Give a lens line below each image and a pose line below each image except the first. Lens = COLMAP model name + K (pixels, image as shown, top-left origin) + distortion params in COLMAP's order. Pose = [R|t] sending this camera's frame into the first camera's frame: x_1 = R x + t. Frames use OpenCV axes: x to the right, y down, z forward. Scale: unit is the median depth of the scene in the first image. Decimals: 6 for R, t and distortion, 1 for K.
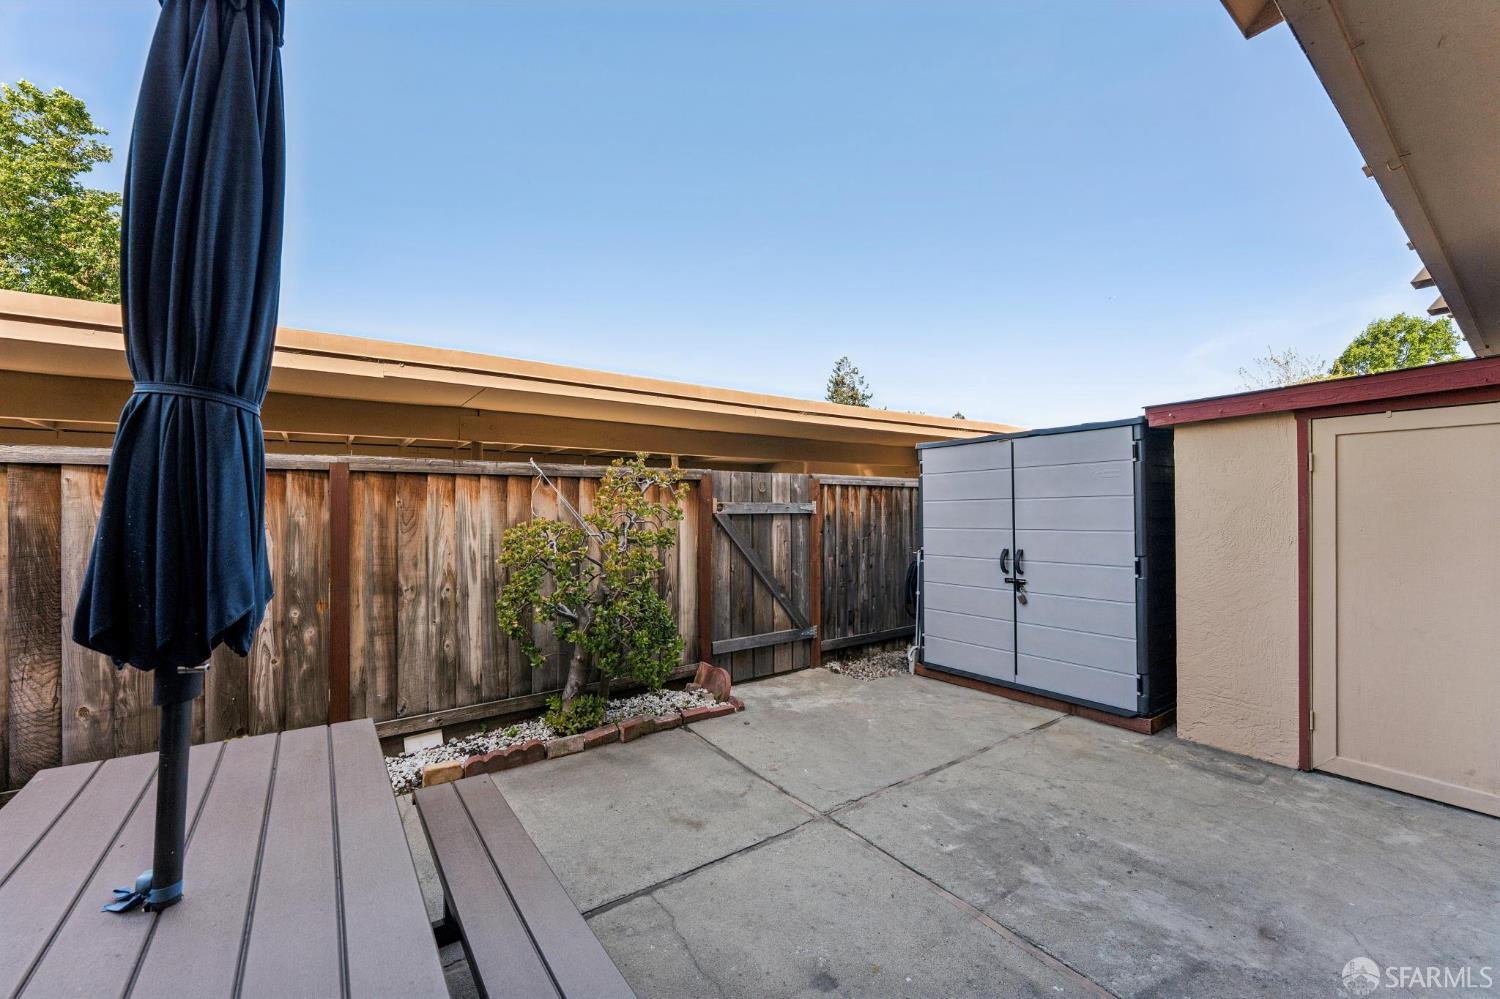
lens RADIAL K [[595.8, 0, 749.7], [0, 595.8, 504.0], [0, 0, 1]] dist [-0.001285, -0.000593]
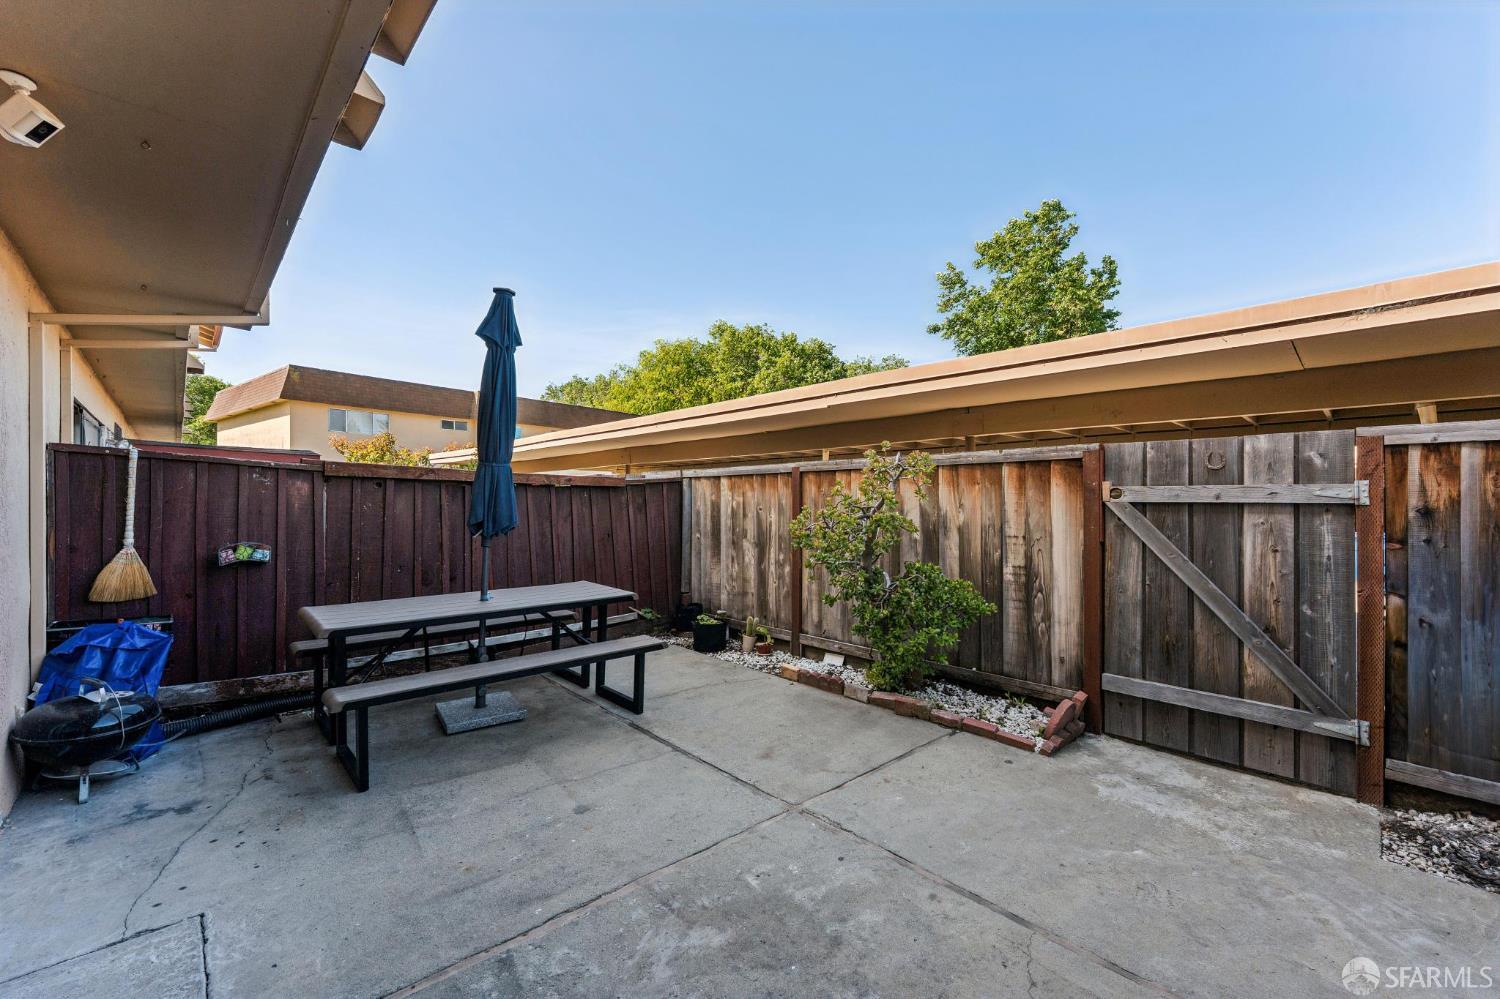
lens RADIAL K [[595.8, 0, 749.7], [0, 595.8, 504.0], [0, 0, 1]] dist [-0.001285, -0.000593]
pose [[0.135820, 0.011424, -0.990668, 0.634418], [0.005535, 0.999909, 0.012289, 0.007161], [0.990718, -0.007152, 0.135744, 0.467790]]
